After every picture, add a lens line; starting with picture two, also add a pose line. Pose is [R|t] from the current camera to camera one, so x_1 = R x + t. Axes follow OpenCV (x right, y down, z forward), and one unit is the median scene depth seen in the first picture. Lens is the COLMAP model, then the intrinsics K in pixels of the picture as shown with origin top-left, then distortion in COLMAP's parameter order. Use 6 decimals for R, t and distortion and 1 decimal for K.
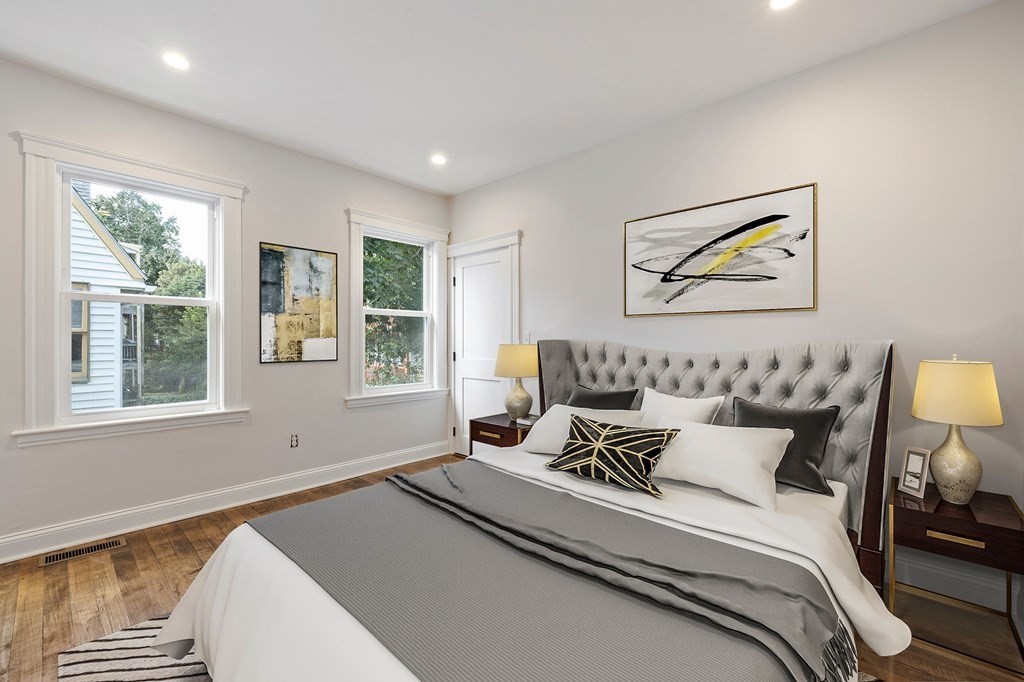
lens RADIAL K [[429.1, 0, 508.7], [0, 429.1, 337.9], [0, 0, 1]] dist [-0.000517, 0.000051]
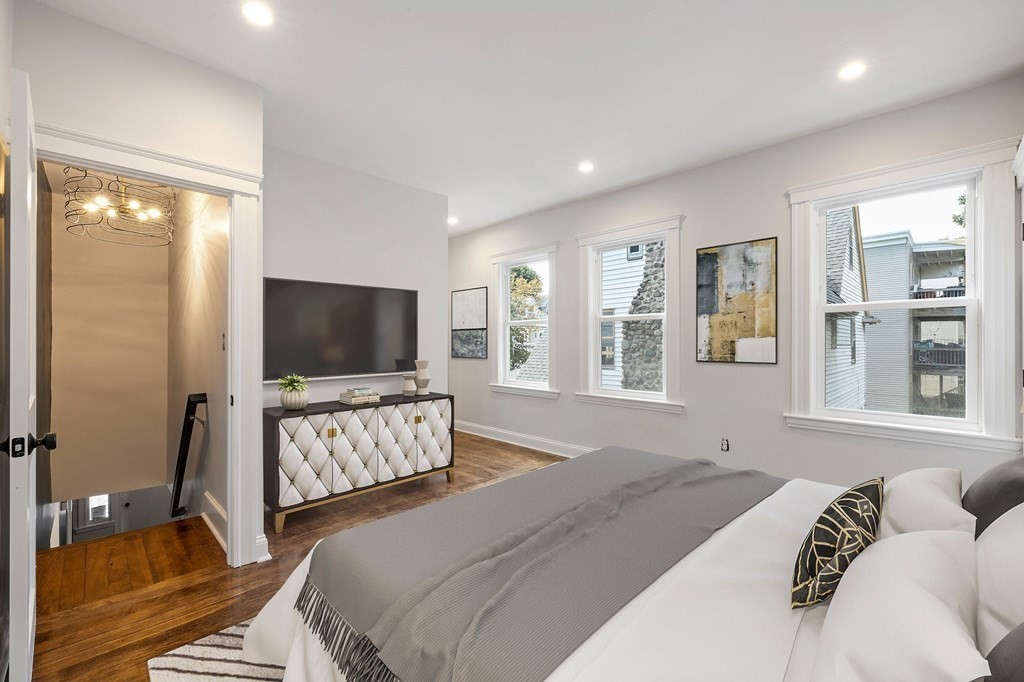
lens RADIAL K [[435.1, 0, 551.2], [0, 435.1, 343.6], [0, 0, 1]] dist [-0.000297, 0.000050]
pose [[0.001479, -0.006806, -0.999976, 0.486496], [-0.002246, 0.999974, -0.006809, 0.020884], [0.999996, 0.002256, 0.001463, 0.598206]]
